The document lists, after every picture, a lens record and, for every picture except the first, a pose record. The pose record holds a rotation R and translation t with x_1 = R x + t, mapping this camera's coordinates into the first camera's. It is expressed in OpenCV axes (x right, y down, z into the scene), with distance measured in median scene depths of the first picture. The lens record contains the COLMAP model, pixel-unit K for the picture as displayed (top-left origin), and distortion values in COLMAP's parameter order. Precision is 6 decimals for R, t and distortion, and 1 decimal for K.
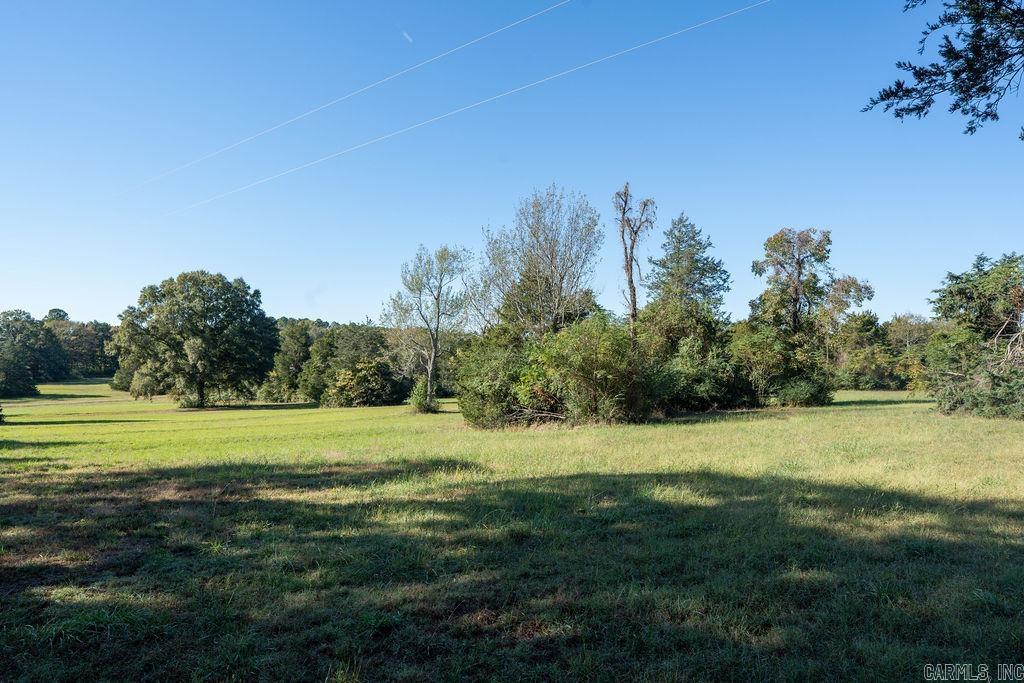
lens RADIAL K [[633.8, 0, 492.2], [0, 633.8, 330.8], [0, 0, 1]] dist [-0.015059, 0.018164]
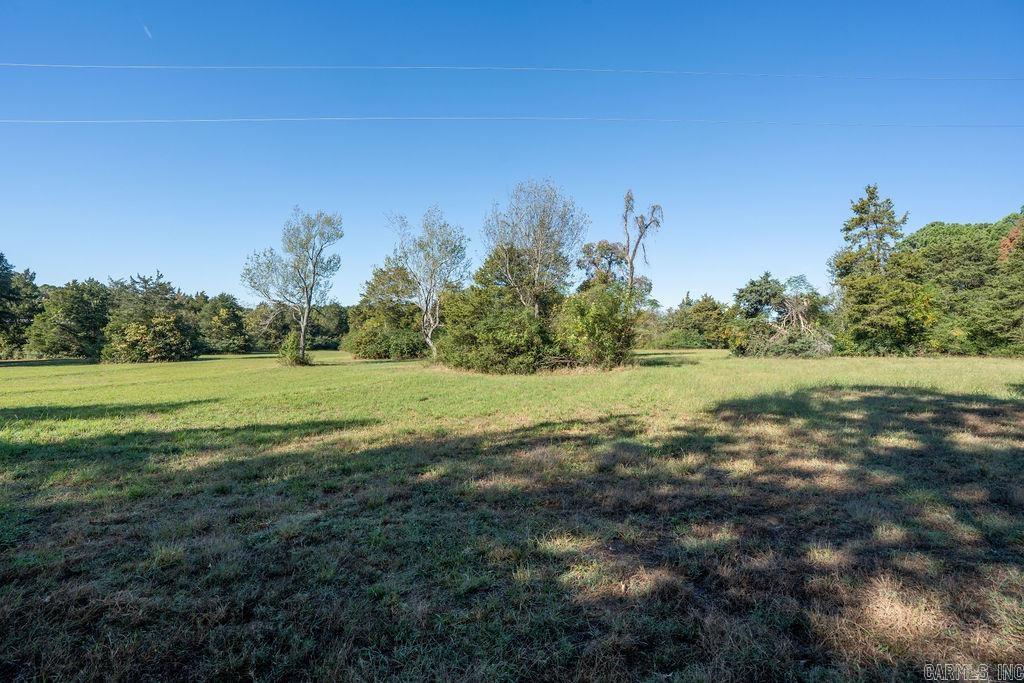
lens RADIAL K [[466.9, 0, 489.1], [0, 466.9, 330.9], [0, 0, 1]] dist [-0.049524, 0.016444]
pose [[0.801179, 0.029287, 0.597708, -0.216732], [-0.058441, 0.997857, 0.029442, 0.020340], [-0.595565, -0.058519, 0.801173, 0.127269]]
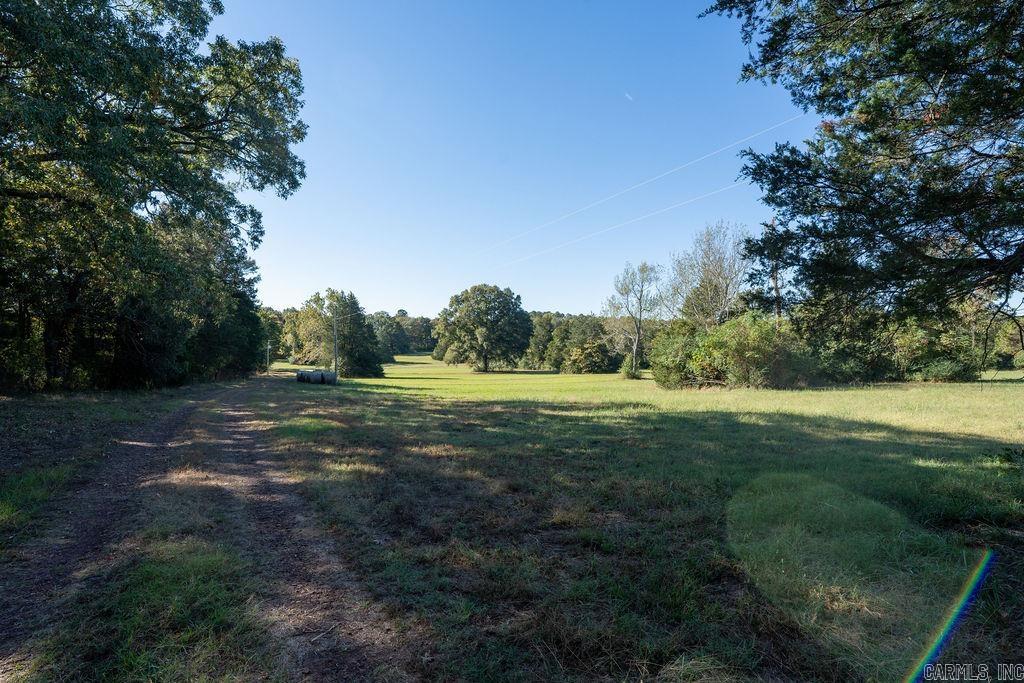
lens RADIAL K [[466.9, 0, 509.5], [0, 466.9, 335.4], [0, 0, 1]] dist [-0.049524, 0.016444]
pose [[0.932596, -0.002687, -0.360912, 0.011391], [0.015385, 0.999359, 0.032315, -0.005307], [0.360593, -0.035690, 0.932040, -0.054763]]
